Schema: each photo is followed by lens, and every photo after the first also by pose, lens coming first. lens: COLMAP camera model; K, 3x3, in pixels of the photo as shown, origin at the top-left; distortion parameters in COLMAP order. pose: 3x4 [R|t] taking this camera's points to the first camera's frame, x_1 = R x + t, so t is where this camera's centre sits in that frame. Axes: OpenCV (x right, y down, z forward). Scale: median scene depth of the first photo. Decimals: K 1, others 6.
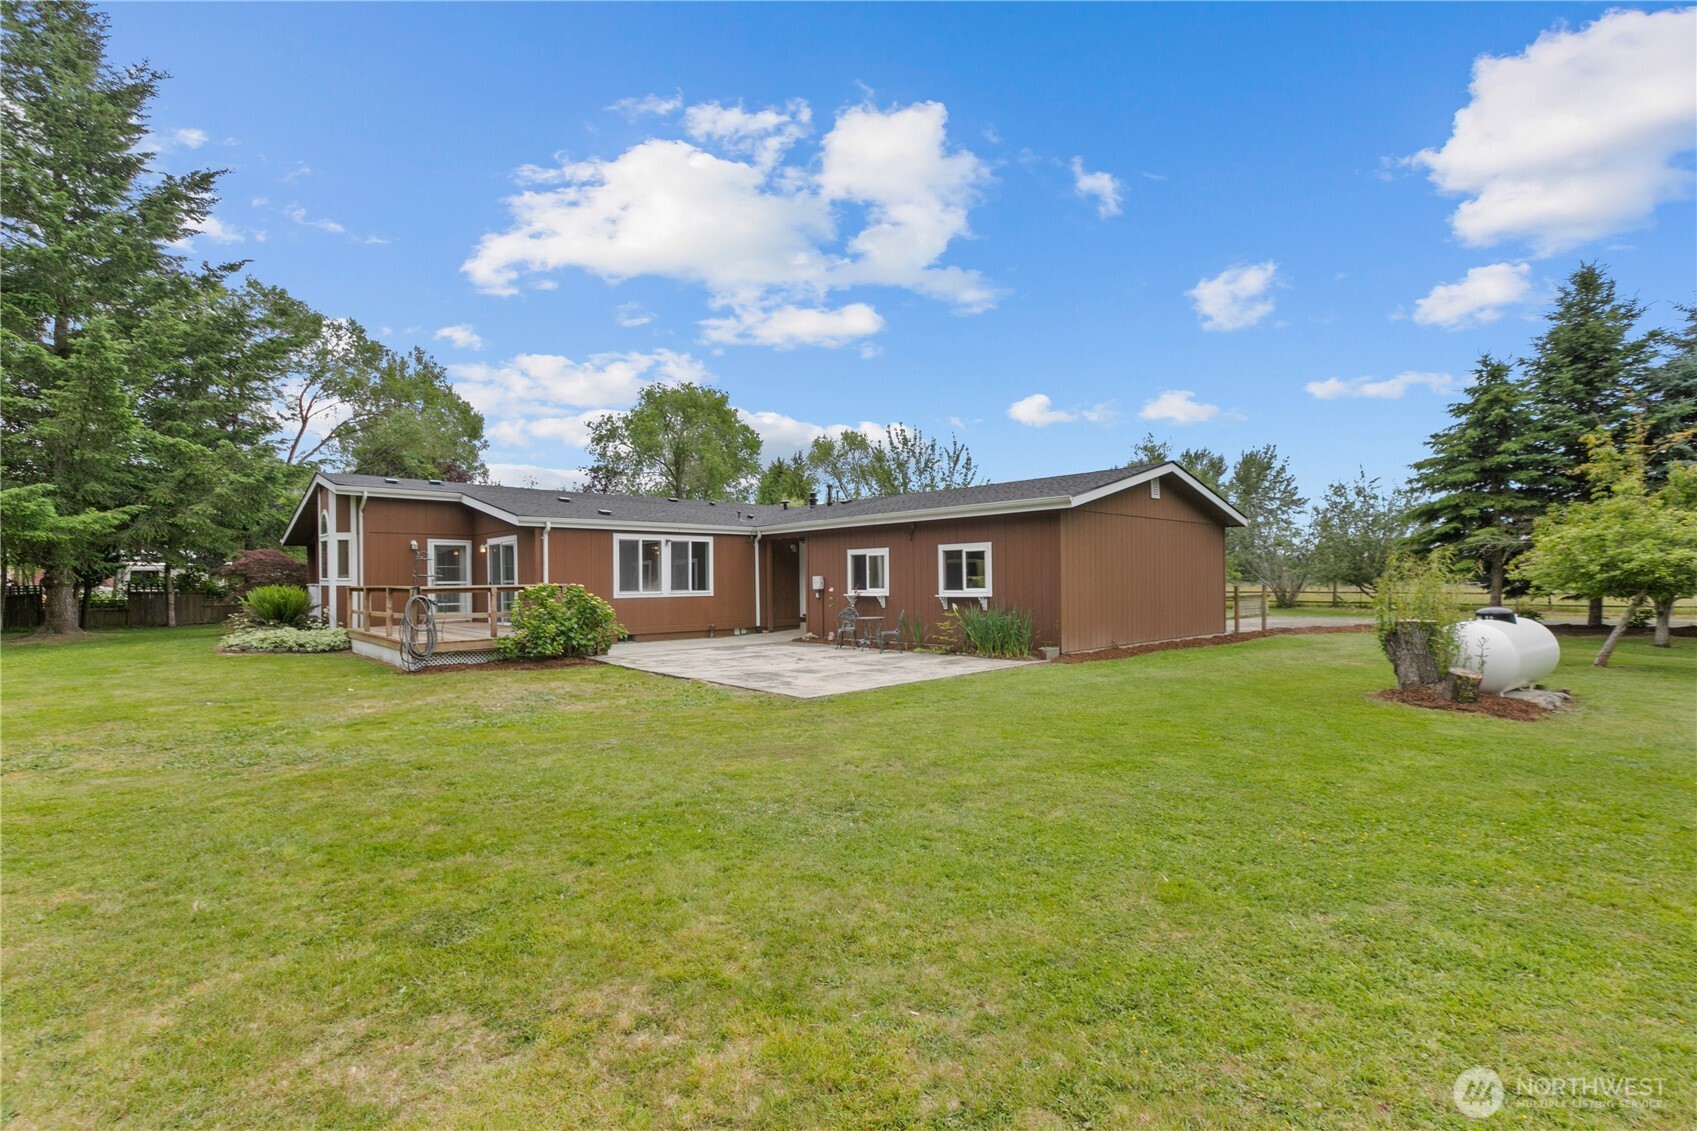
lens RADIAL K [[768.0, 0, 843.4], [0, 768.0, 583.6], [0, 0, 1]] dist [0.001950, -0.000534]
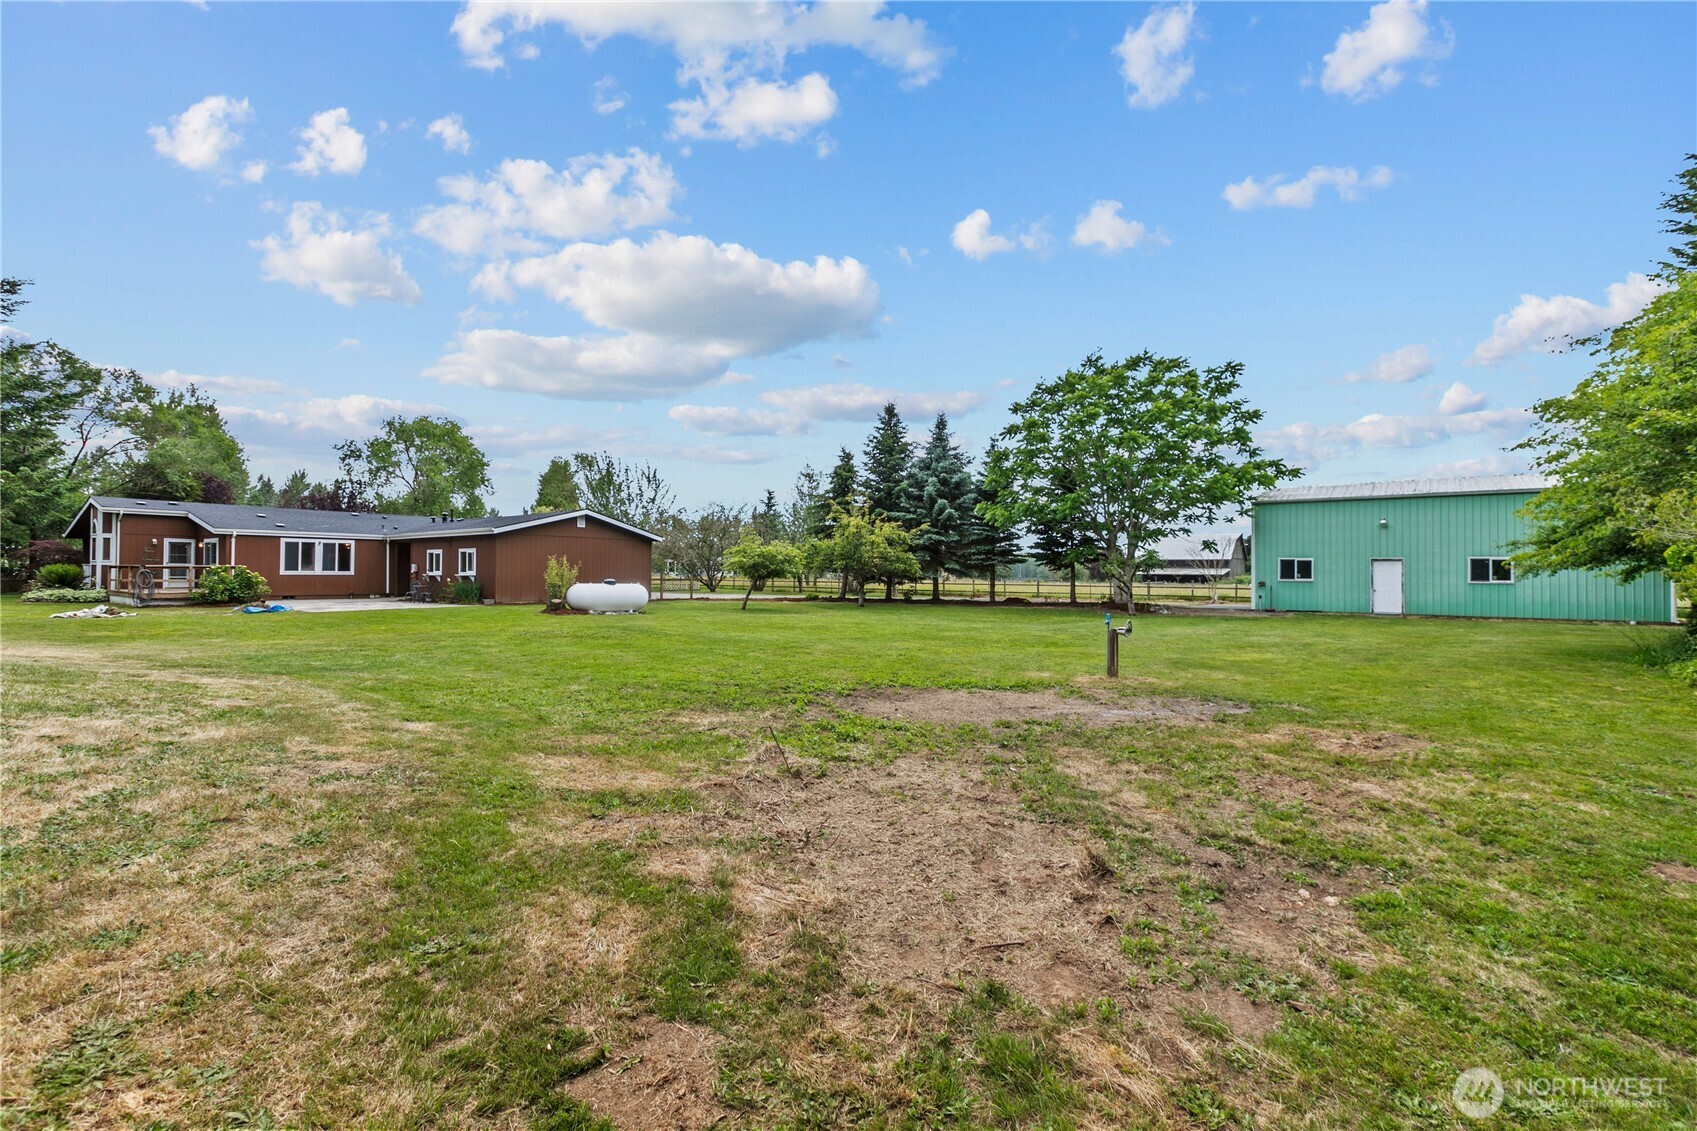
lens RADIAL K [[768.0, 0, 844.5], [0, 768.0, 563.8], [0, 0, 1]] dist [0.001950, -0.000534]
pose [[0.986105, 0.017624, 0.165188, 0.661730], [-0.014835, 0.999726, -0.018104, 0.006838], [-0.165462, 0.015402, 0.986096, -0.923303]]
